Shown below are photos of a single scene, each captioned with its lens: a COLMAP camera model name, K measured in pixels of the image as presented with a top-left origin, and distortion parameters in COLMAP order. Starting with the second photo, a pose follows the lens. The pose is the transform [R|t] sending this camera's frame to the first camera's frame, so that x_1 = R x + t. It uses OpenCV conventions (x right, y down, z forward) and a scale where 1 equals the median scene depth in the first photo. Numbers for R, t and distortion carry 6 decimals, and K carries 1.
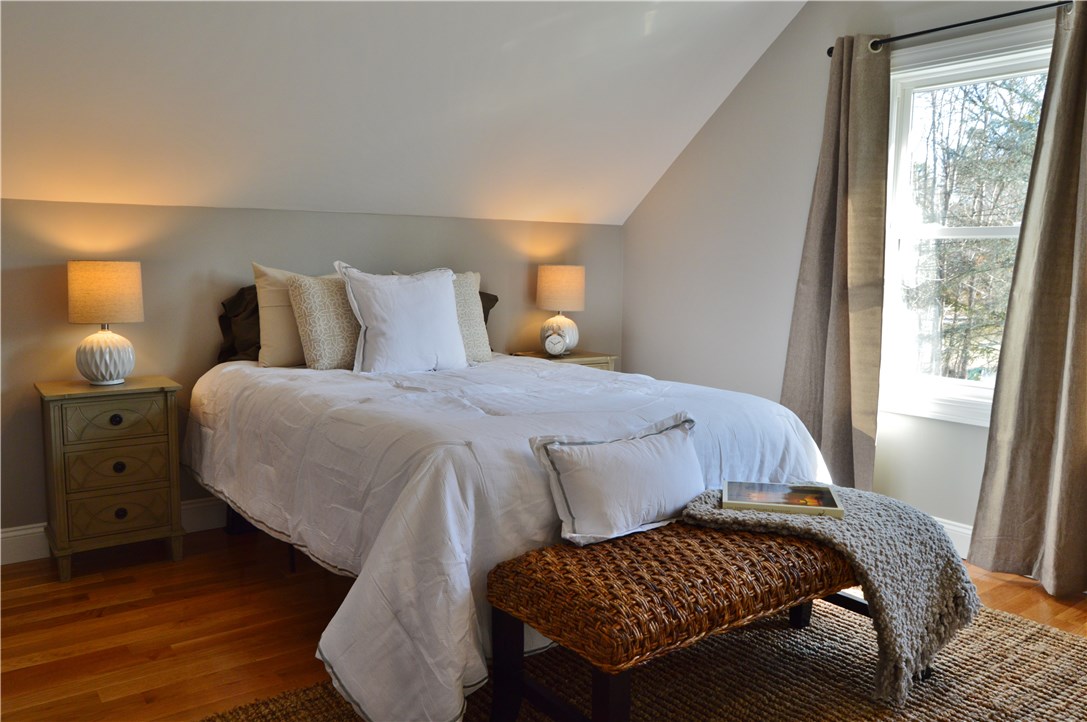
lens RADIAL K [[847.1, 0, 549.4], [0, 847.1, 358.4], [0, 0, 1]] dist [-0.018268, 0.011685]
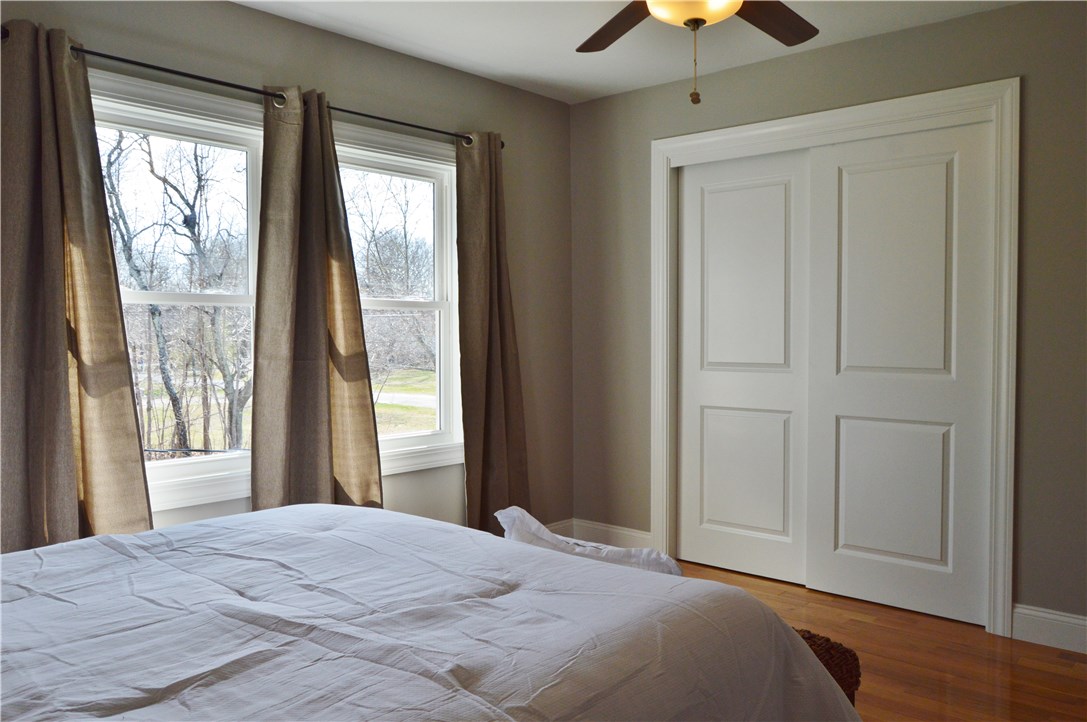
lens RADIAL K [[847.1, 0, 542.8], [0, 847.1, 366.3], [0, 0, 1]] dist [-0.018268, 0.011685]
pose [[-0.188446, -0.046736, 0.980971, -0.608213], [0.113843, 0.991094, 0.069088, -0.119621], [-0.975463, 0.124696, -0.181447, 0.997751]]
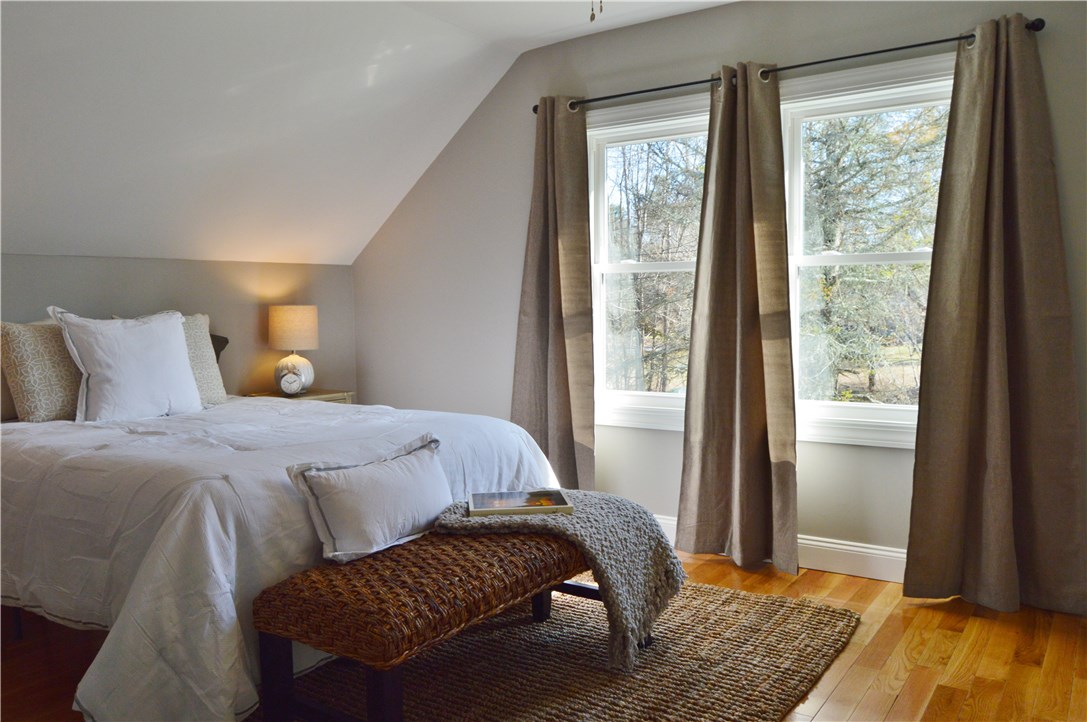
lens RADIAL K [[847.1, 0, 546.3], [0, 847.1, 360.1], [0, 0, 1]] dist [-0.018268, 0.011685]
pose [[0.947915, -0.047262, 0.314997, -0.033768], [0.061241, 0.997522, -0.034623, 0.014626], [-0.312580, 0.052110, 0.948461, -0.078509]]
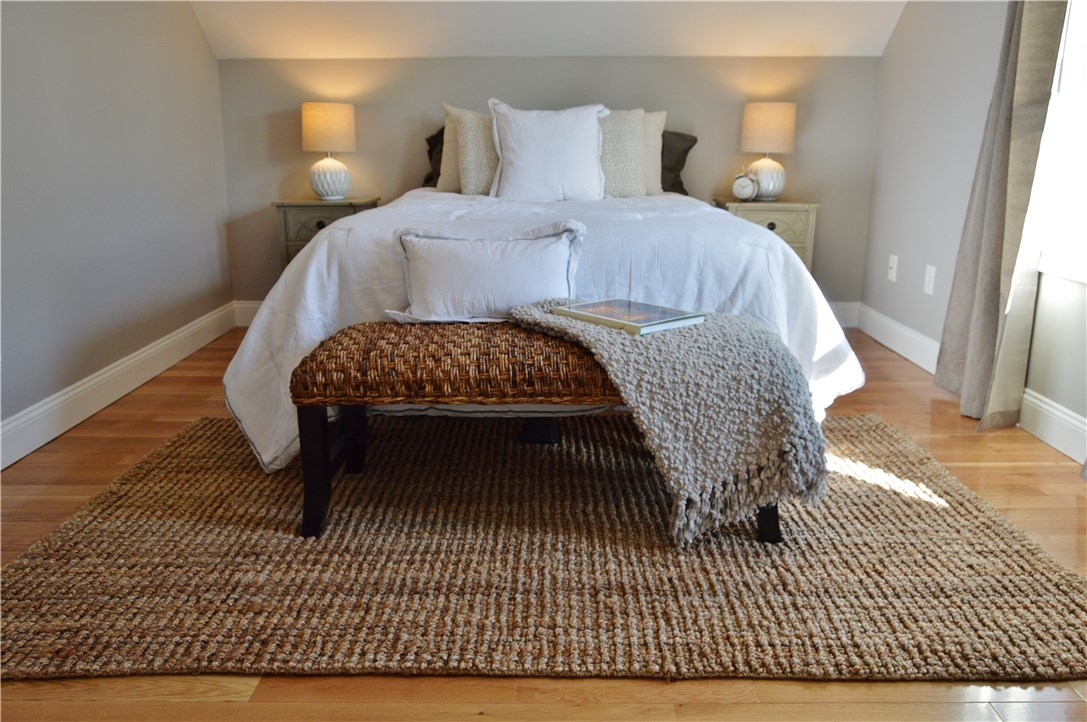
lens RADIAL K [[847.1, 0, 552.5], [0, 847.1, 350.4], [0, 0, 1]] dist [-0.018268, 0.011685]
pose [[0.796721, 0.132042, -0.589747, 0.672739], [-0.057190, 0.987934, 0.143933, 0.063565], [0.601636, -0.080946, 0.794658, 0.167251]]
